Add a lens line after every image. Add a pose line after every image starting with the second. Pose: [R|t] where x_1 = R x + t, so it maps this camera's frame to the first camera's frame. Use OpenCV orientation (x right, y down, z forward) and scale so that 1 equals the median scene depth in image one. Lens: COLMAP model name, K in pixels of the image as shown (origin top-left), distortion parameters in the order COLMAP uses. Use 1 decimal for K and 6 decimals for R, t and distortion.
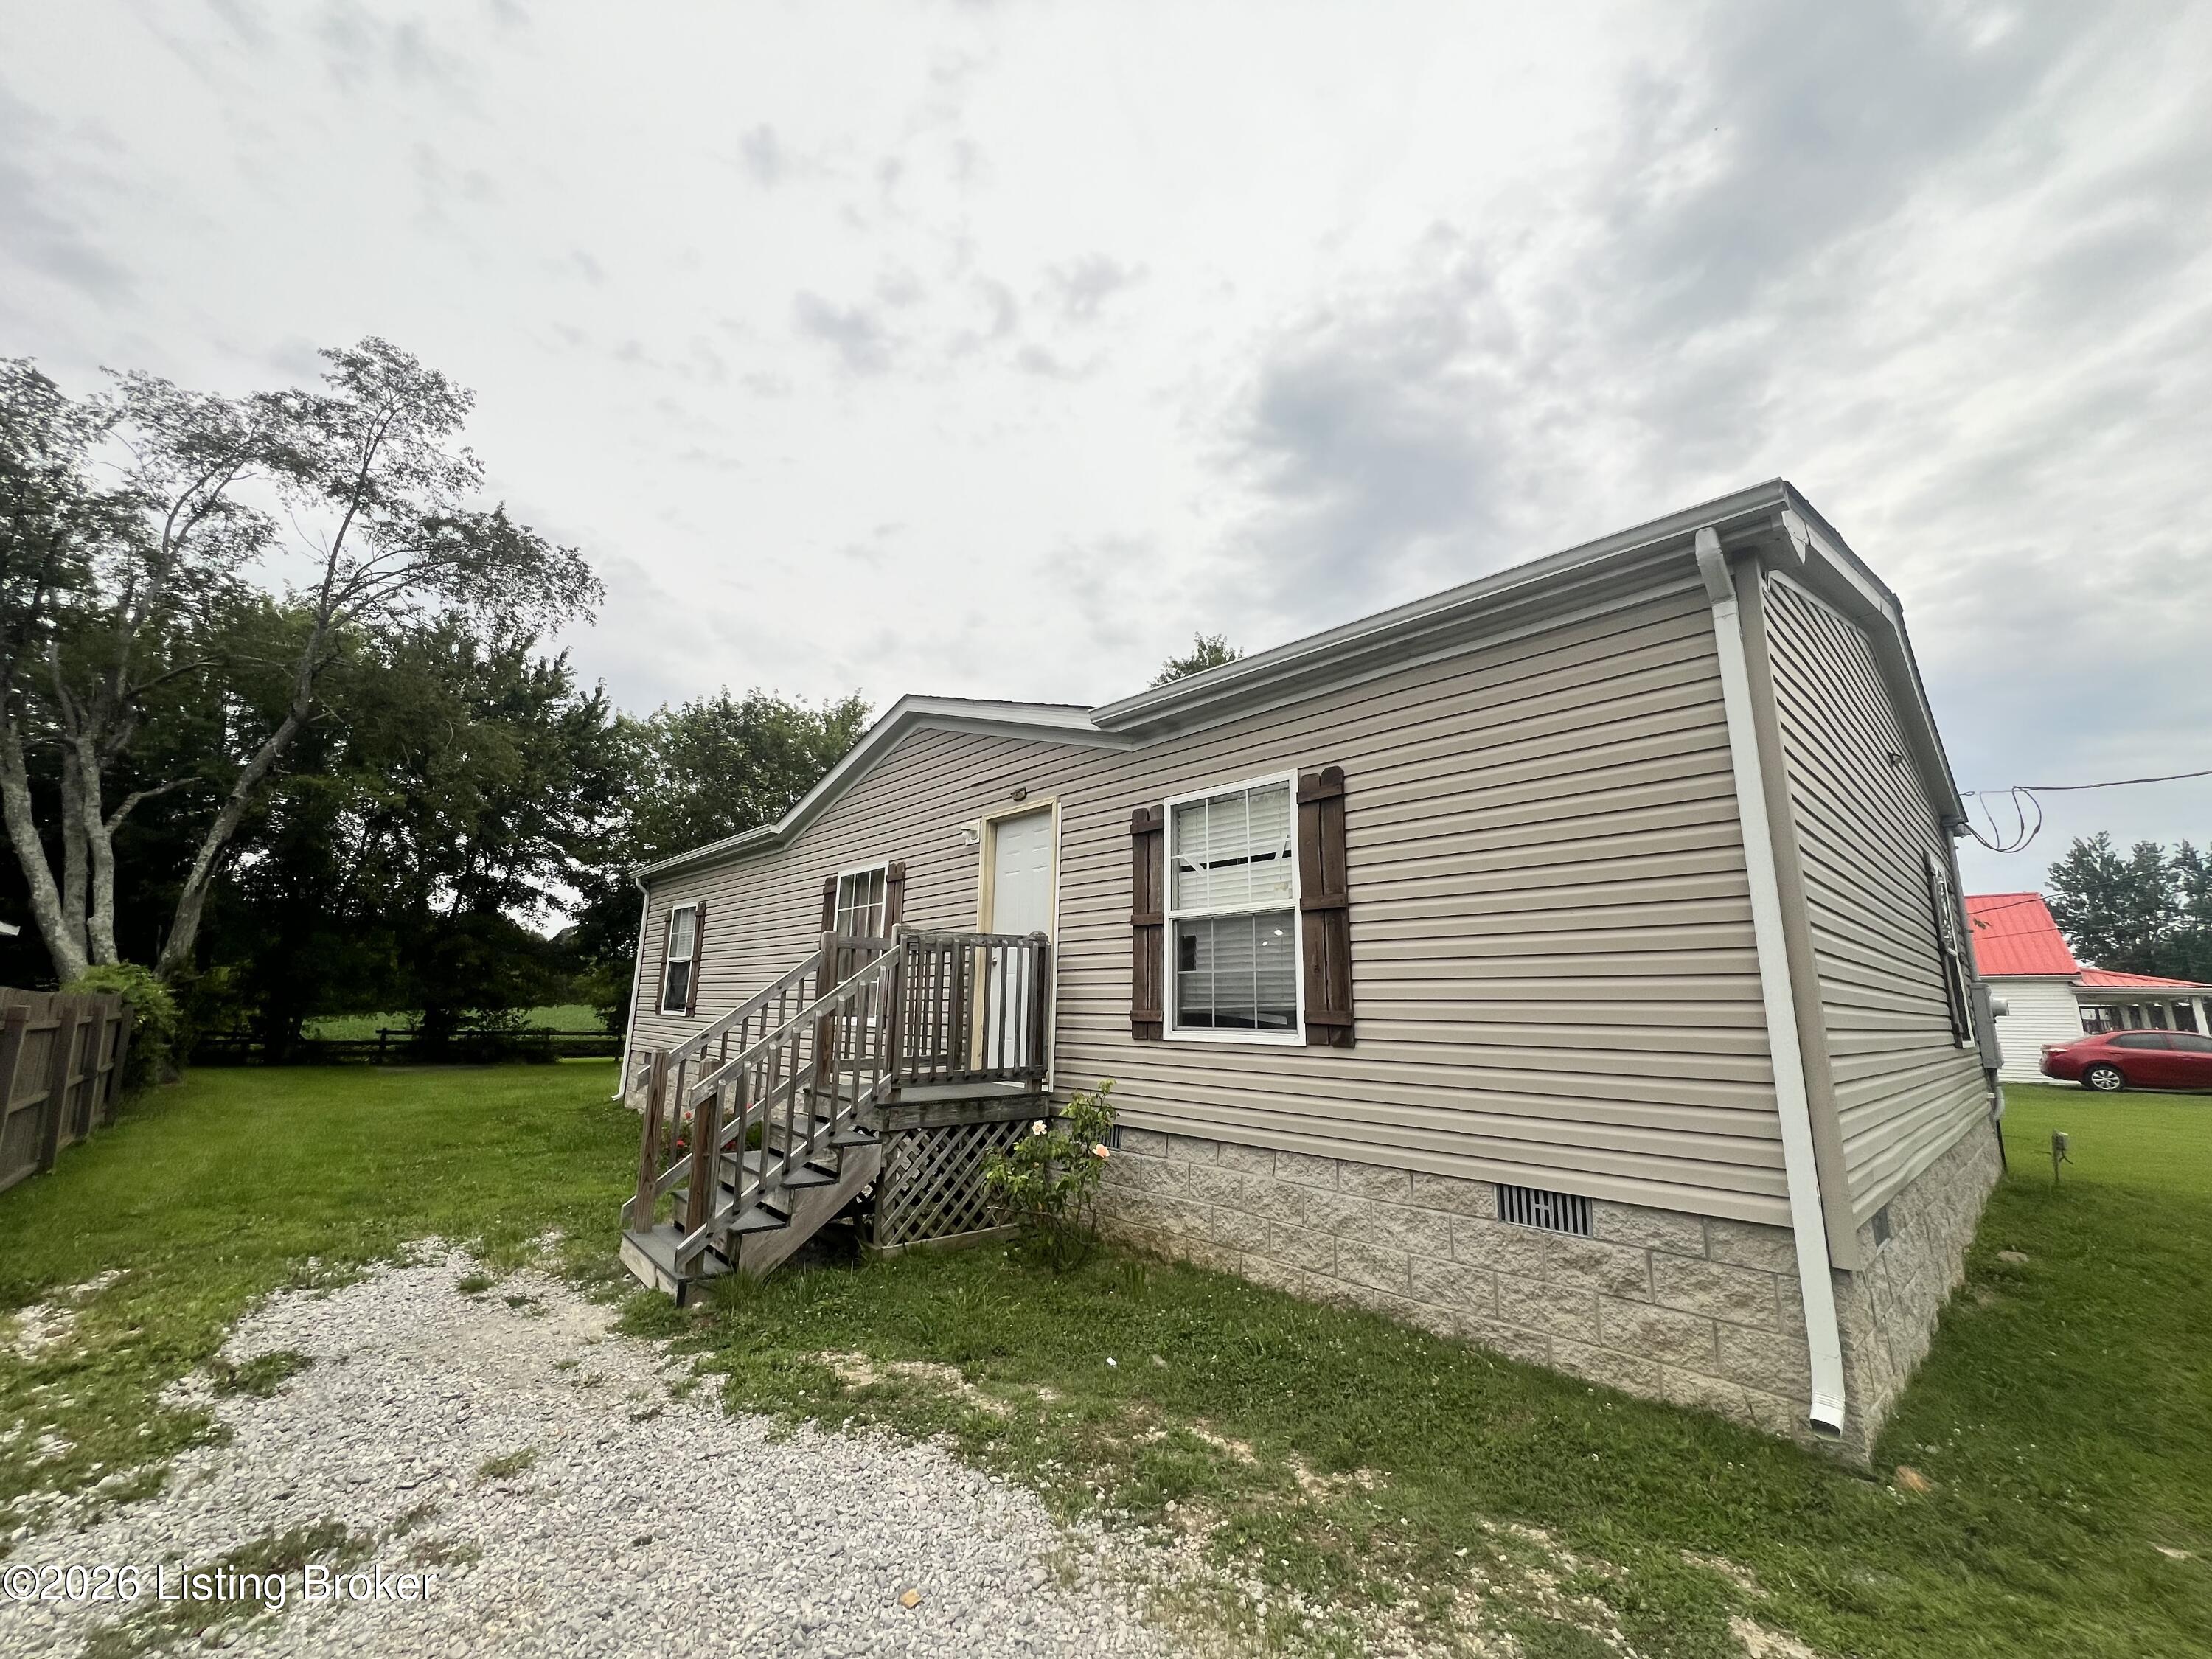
lens RADIAL K [[903.8, 0, 1082.3], [0, 903.8, 852.8], [0, 0, 1]] dist [-0.002991, 0.000730]
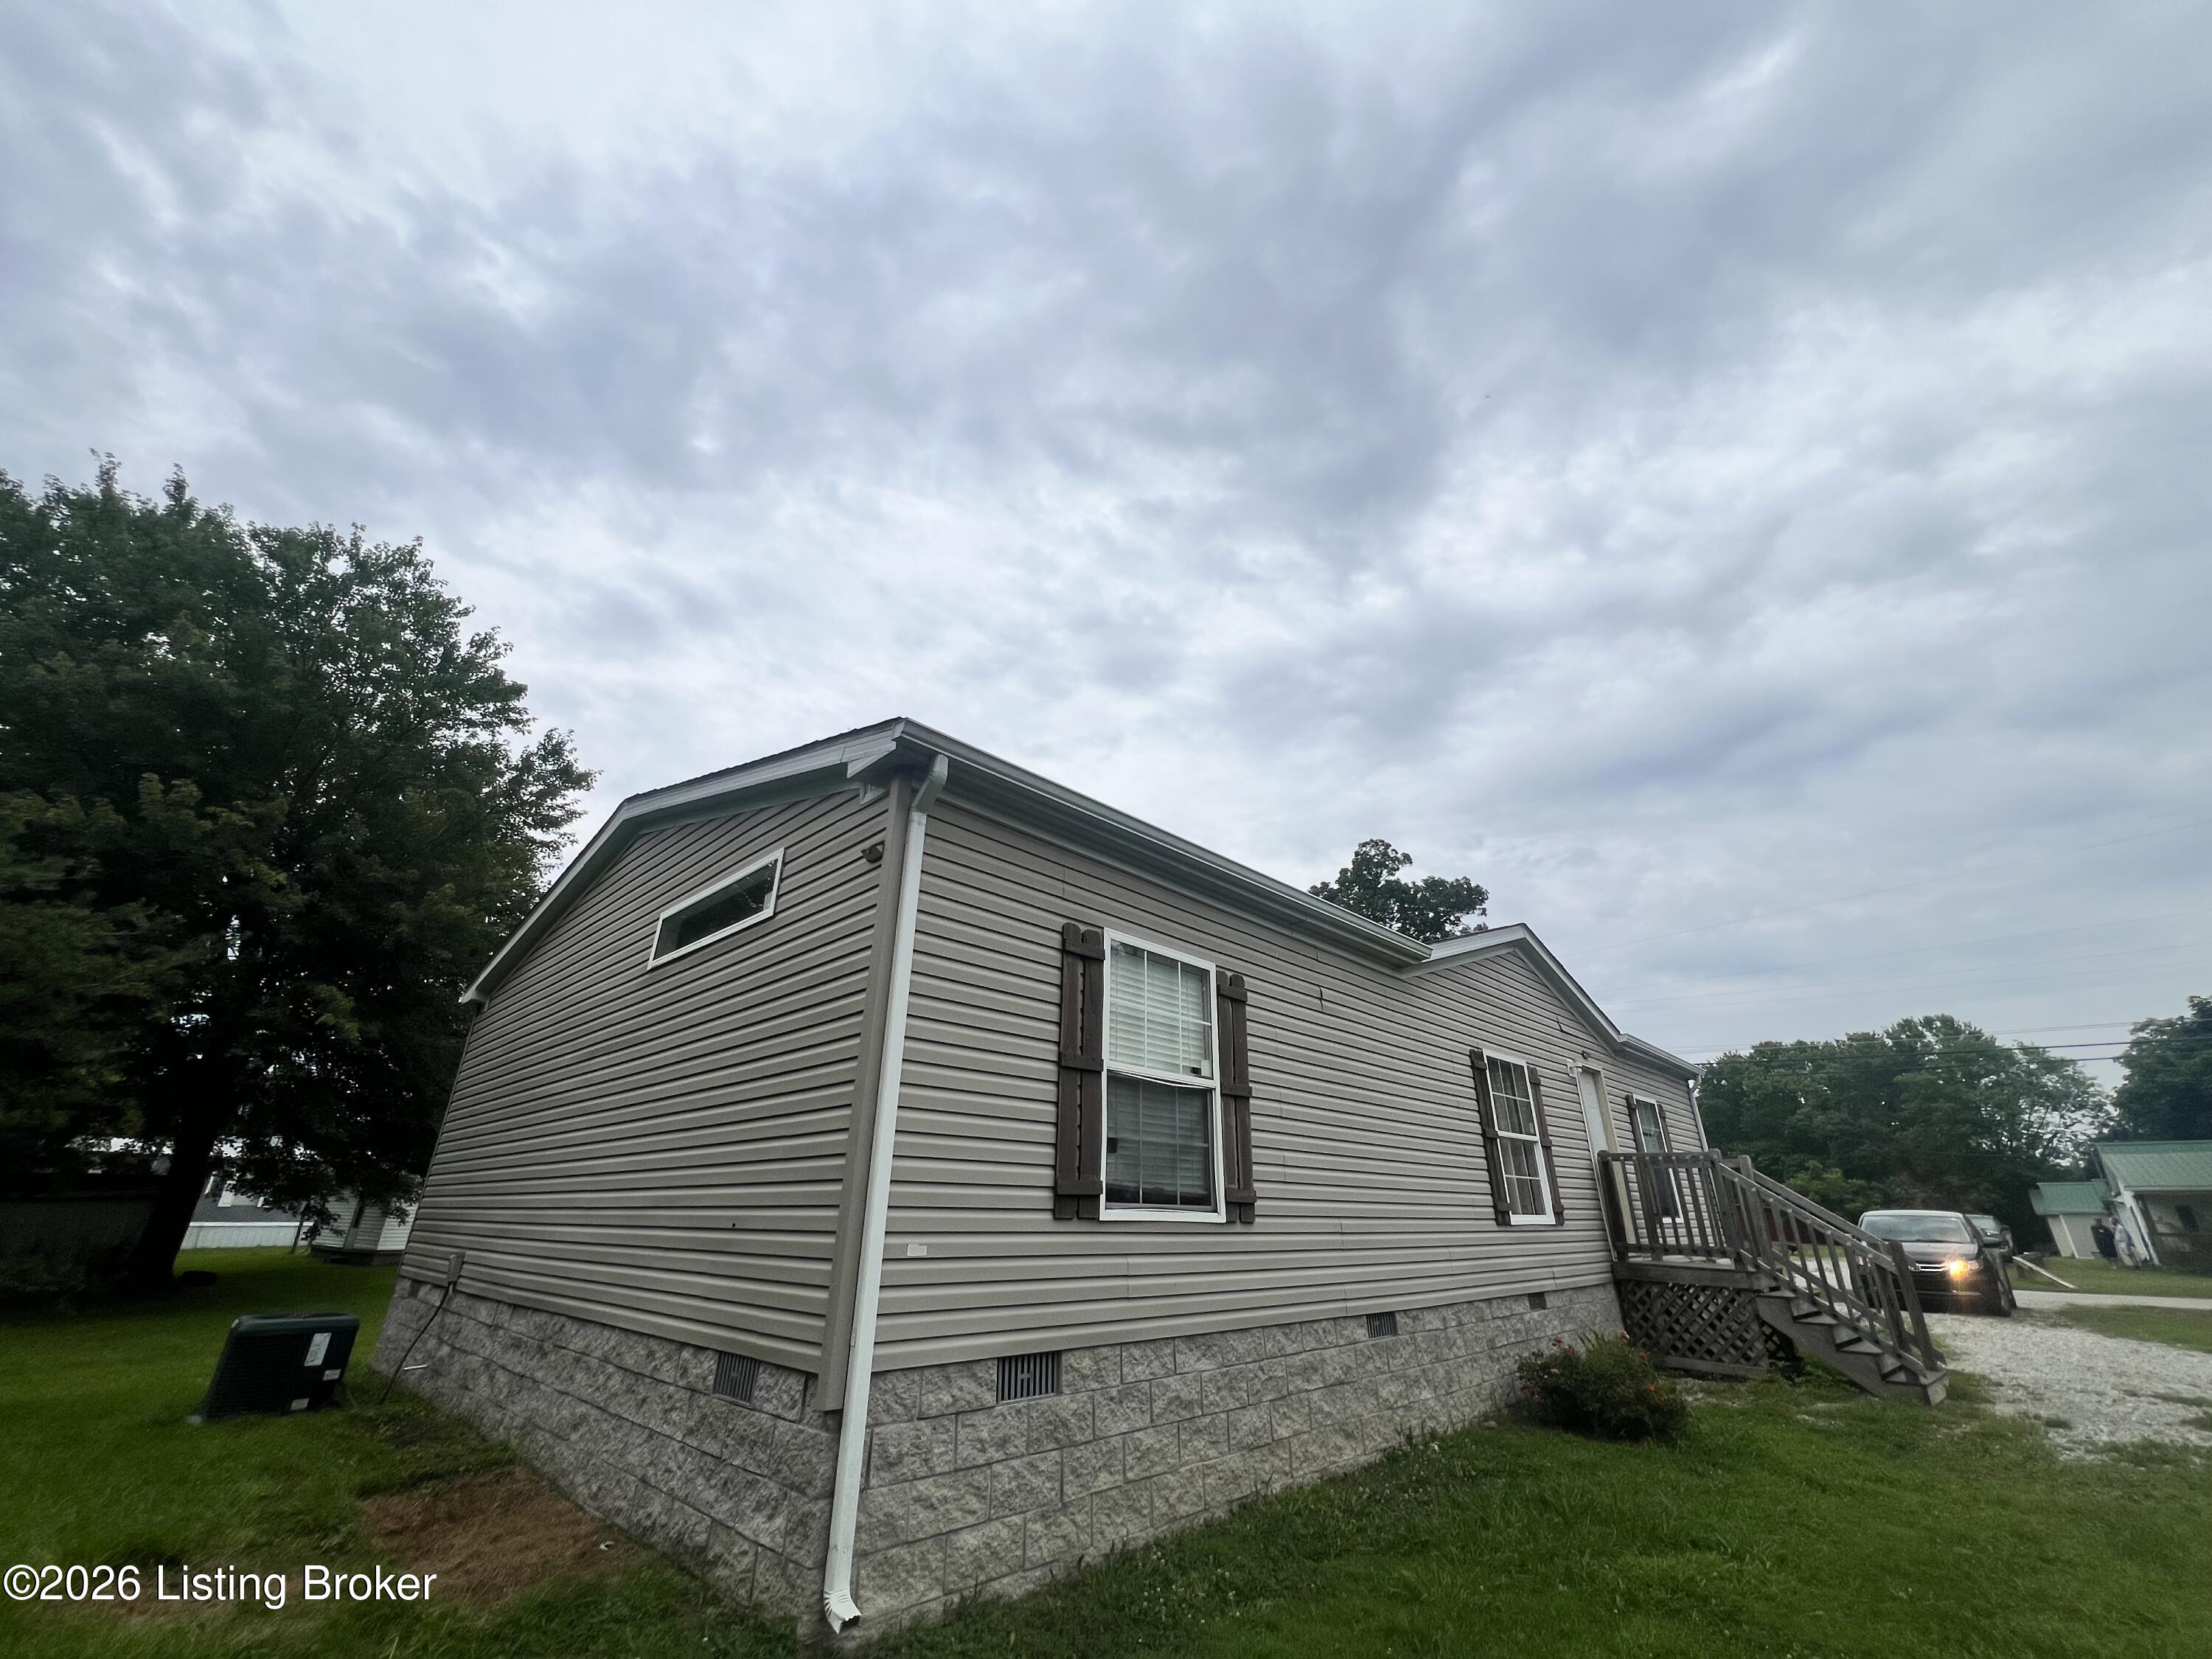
lens RADIAL K [[903.8, 0, 1107.2], [0, 903.8, 817.1], [0, 0, 1]] dist [-0.002991, 0.000730]
pose [[-0.070211, 0.368641, 0.926916, -0.807605], [-0.205502, 0.903933, -0.375067, 0.182063], [-0.976135, -0.216817, 0.012291, 1.065117]]
